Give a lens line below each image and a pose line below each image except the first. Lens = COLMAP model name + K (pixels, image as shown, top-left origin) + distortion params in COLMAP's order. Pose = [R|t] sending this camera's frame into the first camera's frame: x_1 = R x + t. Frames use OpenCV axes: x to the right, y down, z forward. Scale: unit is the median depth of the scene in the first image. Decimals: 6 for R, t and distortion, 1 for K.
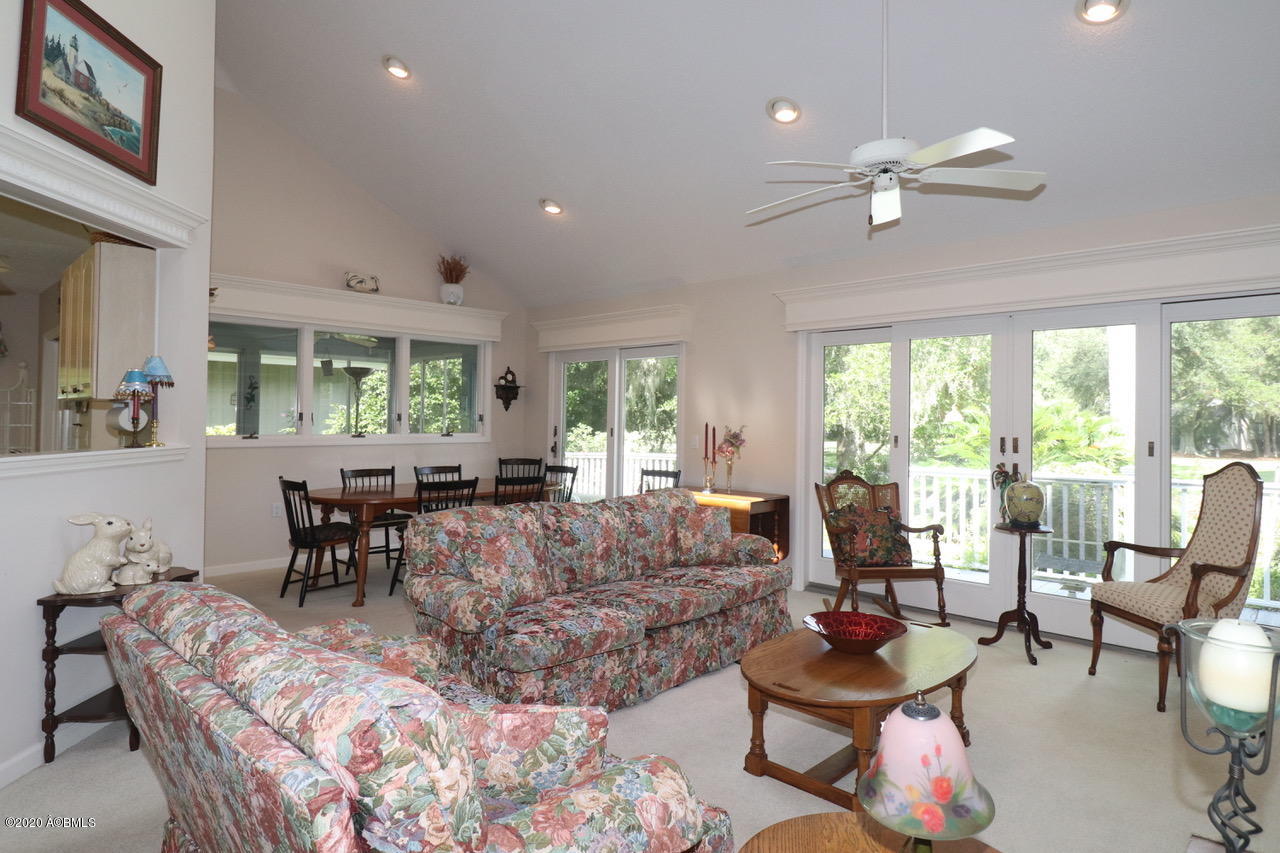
lens RADIAL K [[730.9, 0, 639.7], [0, 730.9, 411.3], [0, 0, 1]] dist [0.007663, -0.013865]
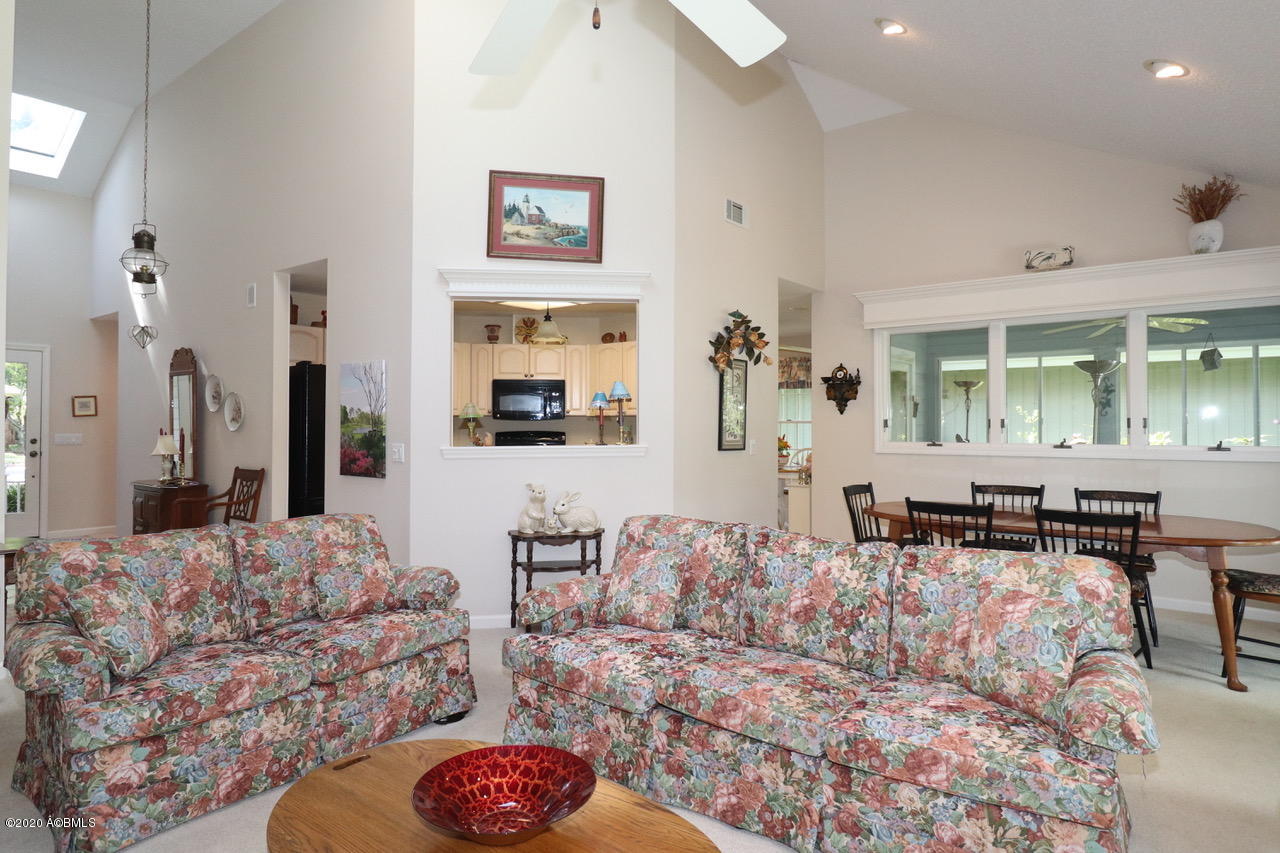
lens RADIAL K [[730.9, 0, 639.7], [0, 730.9, 411.3], [0, 0, 1]] dist [0.007663, -0.013865]
pose [[0.106844, -0.026144, -0.993932, 0.617545], [0.012294, 0.999613, -0.024971, 0.015355], [0.994200, -0.009552, 0.107124, 0.742150]]
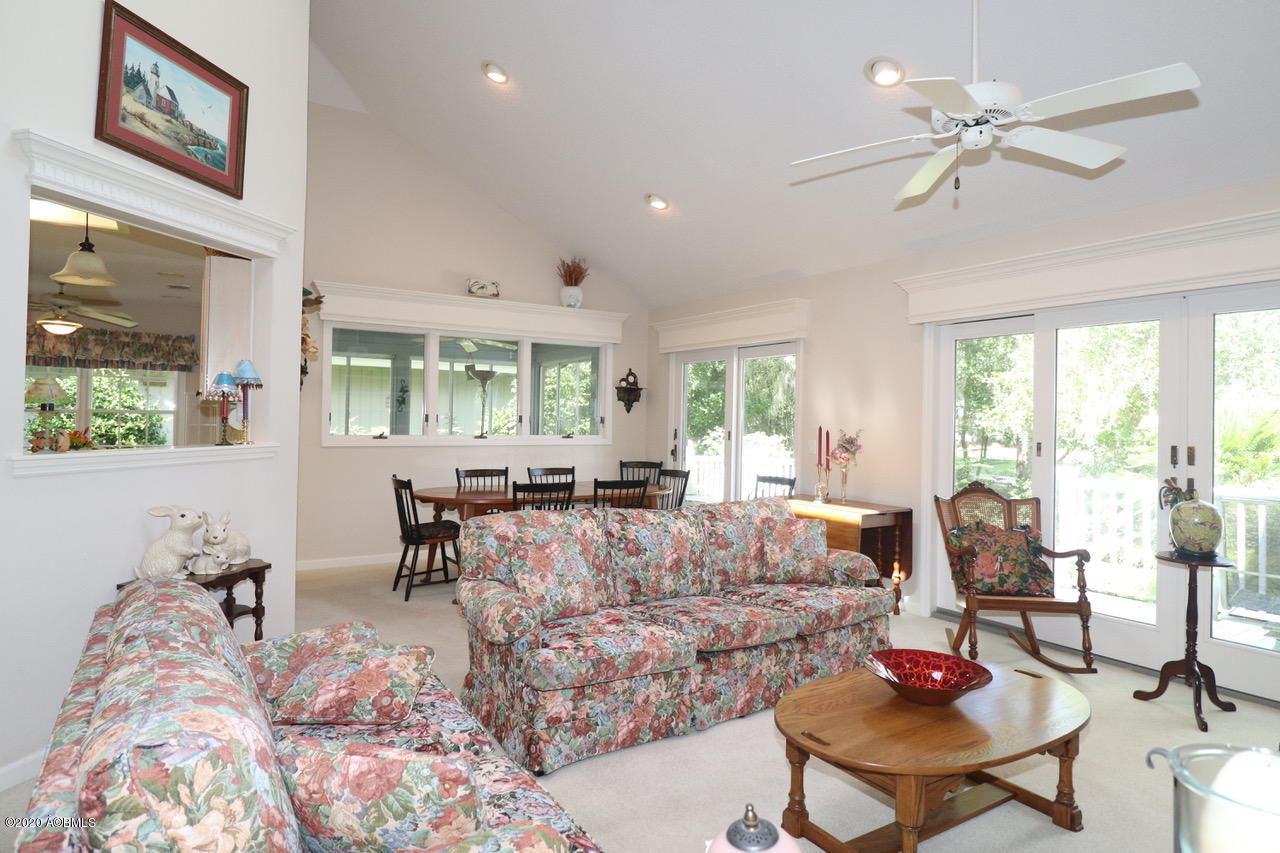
lens RADIAL K [[730.9, 0, 639.7], [0, 730.9, 411.3], [0, 0, 1]] dist [0.007663, -0.013865]
pose [[0.972893, 0.001313, -0.231251, 0.119603], [-0.002398, 0.999987, -0.004413, 0.002459], [0.231242, 0.004848, 0.972884, 0.079861]]
